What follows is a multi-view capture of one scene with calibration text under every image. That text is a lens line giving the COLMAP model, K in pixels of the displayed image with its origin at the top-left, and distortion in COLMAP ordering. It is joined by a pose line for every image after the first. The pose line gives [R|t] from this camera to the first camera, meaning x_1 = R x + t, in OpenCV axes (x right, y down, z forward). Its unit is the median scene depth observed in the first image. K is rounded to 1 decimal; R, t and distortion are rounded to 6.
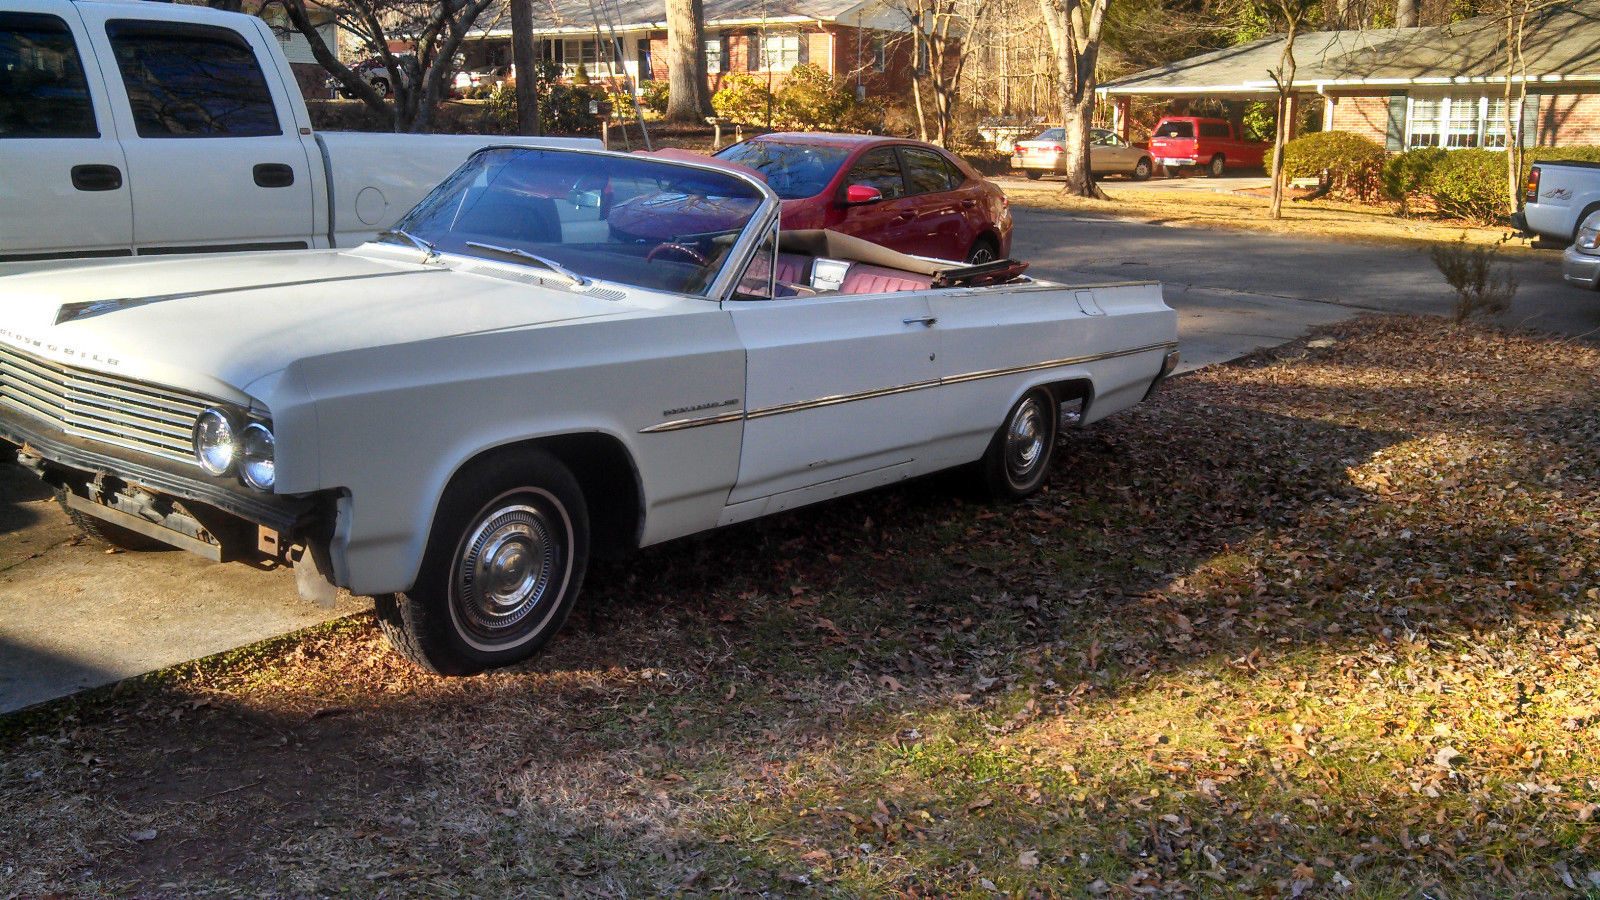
lens RADIAL K [[1566.3, 0, 800.0], [0, 1566.3, 450.0], [0, 0, 1]] dist [-0.001158, -0.016892]
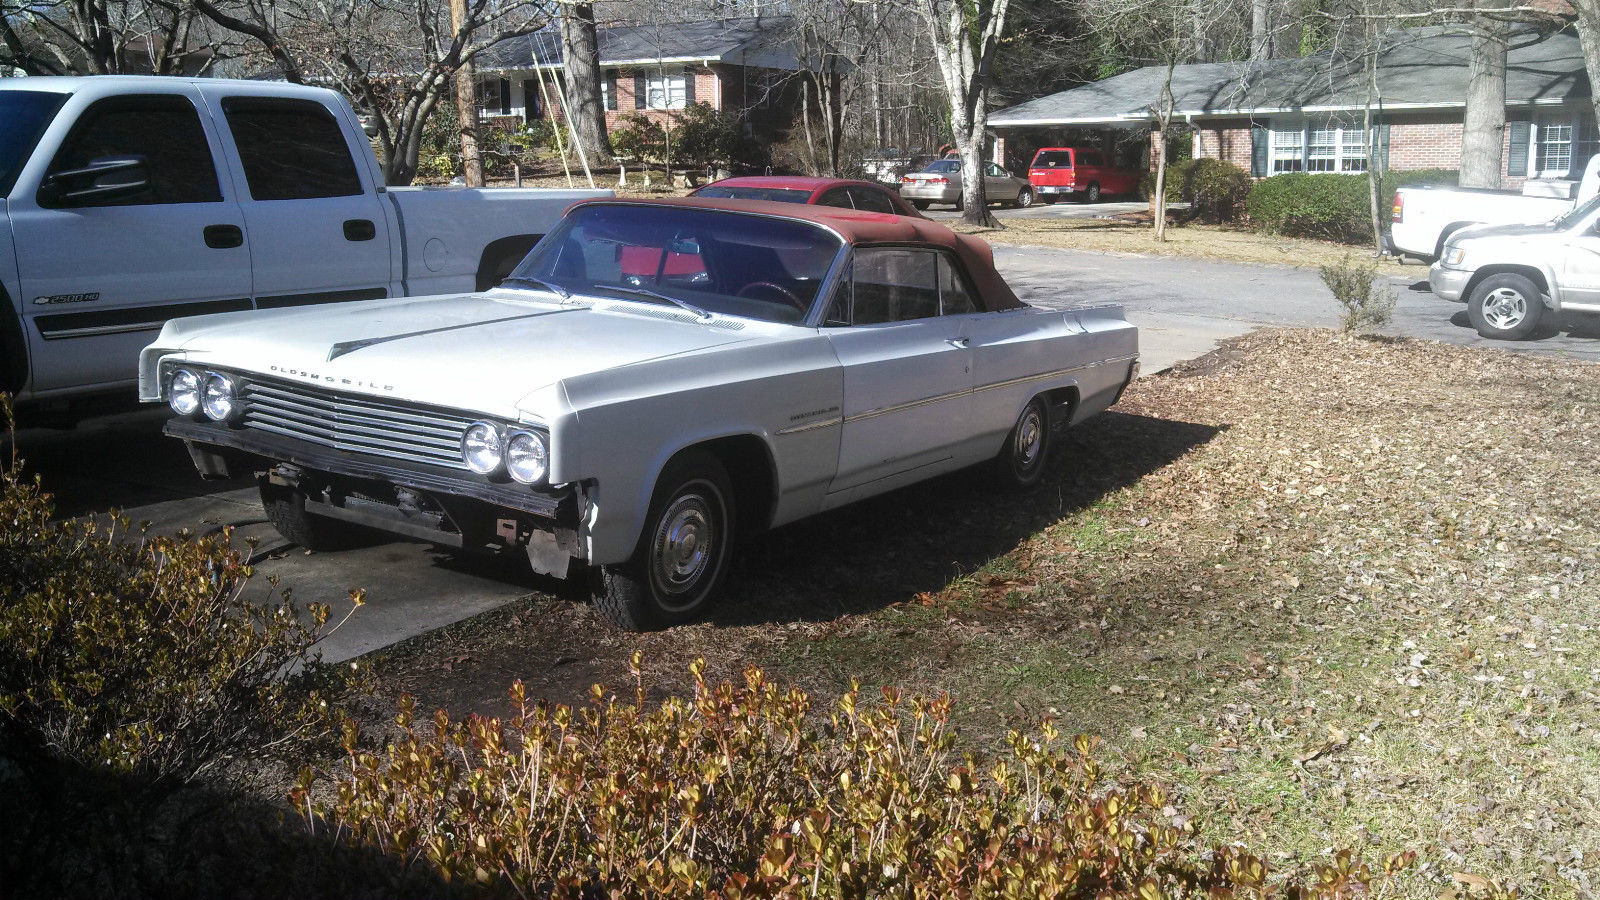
lens RADIAL K [[1566.3, 0, 800.0], [0, 1566.3, 450.0], [0, 0, 1]] dist [-0.001158, -0.016892]
pose [[0.996080, -0.034387, 0.081499, -0.117762], [0.035975, 0.999189, -0.018091, 0.015622], [-0.080811, 0.020952, 0.996509, -0.153463]]
